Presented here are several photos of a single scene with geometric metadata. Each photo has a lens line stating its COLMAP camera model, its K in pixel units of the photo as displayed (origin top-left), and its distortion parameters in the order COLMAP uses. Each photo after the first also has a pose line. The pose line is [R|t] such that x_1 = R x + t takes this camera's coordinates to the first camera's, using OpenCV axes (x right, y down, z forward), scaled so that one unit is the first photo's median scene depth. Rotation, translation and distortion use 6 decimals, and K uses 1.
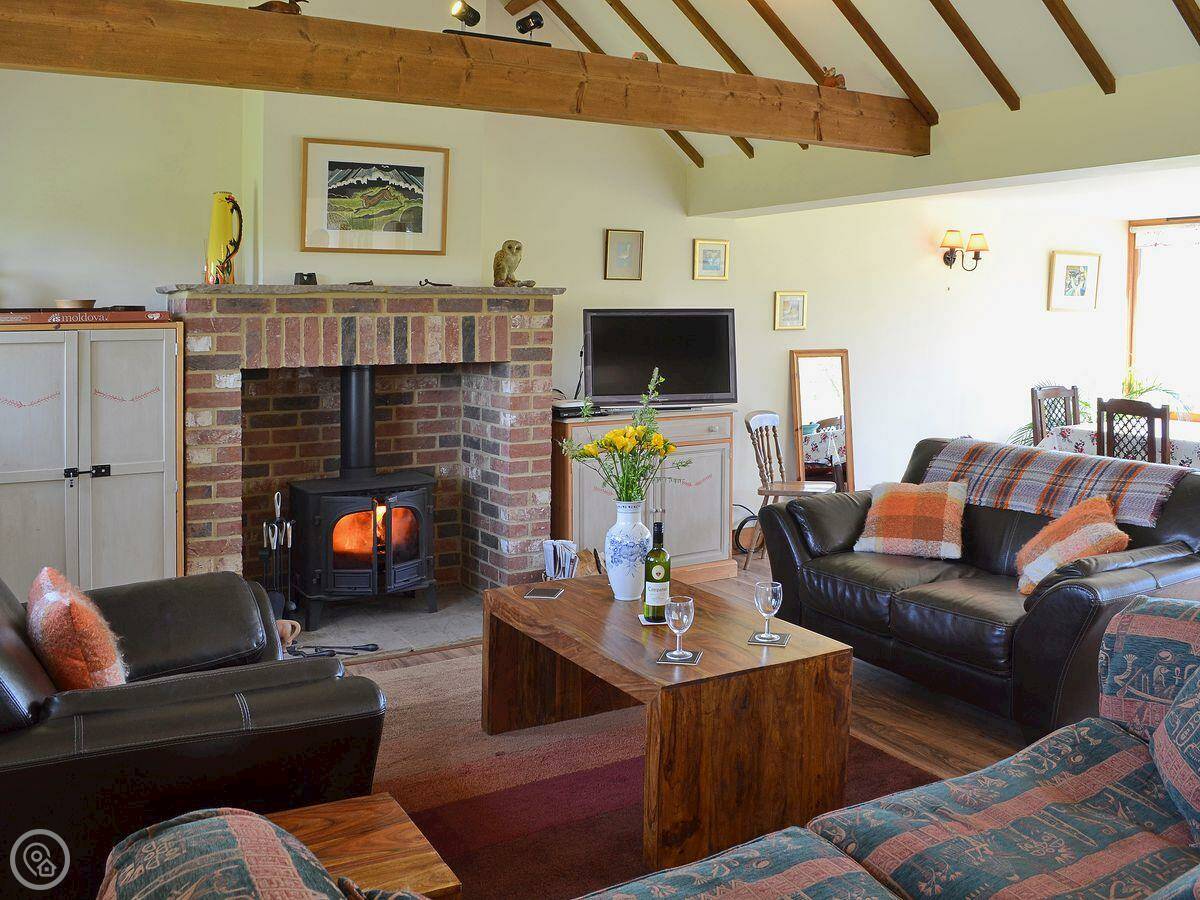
lens RADIAL K [[1133.3, 0, 595.2], [0, 1133.3, 445.0], [0, 0, 1]] dist [-0.008100, -0.194765]
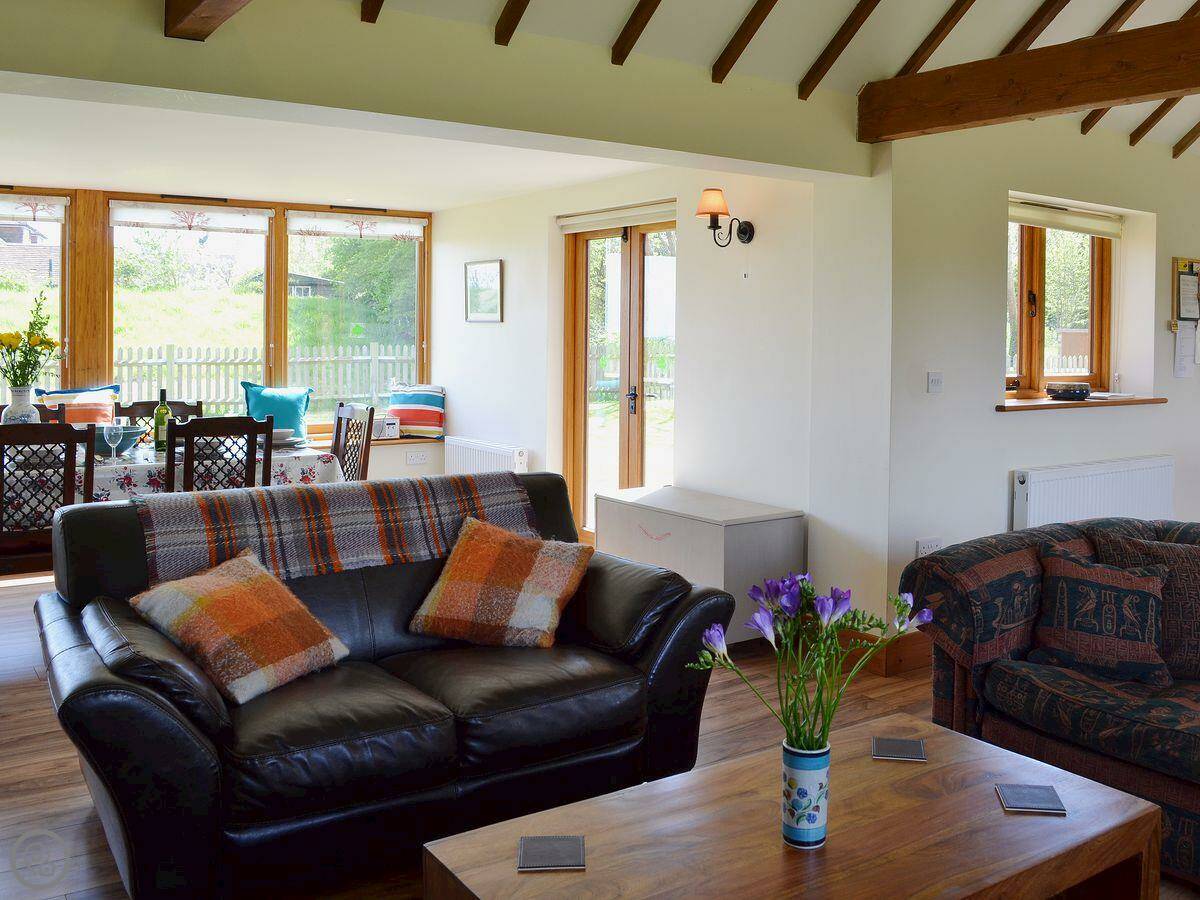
lens RADIAL K [[1133.3, 0, 595.2], [0, 1133.3, 445.0], [0, 0, 1]] dist [-0.008100, -0.194765]
pose [[-0.083850, -0.099869, 0.991461, -0.281788], [0.118707, 0.986879, 0.109446, -0.064084], [-0.989383, 0.126871, -0.070894, 0.691008]]
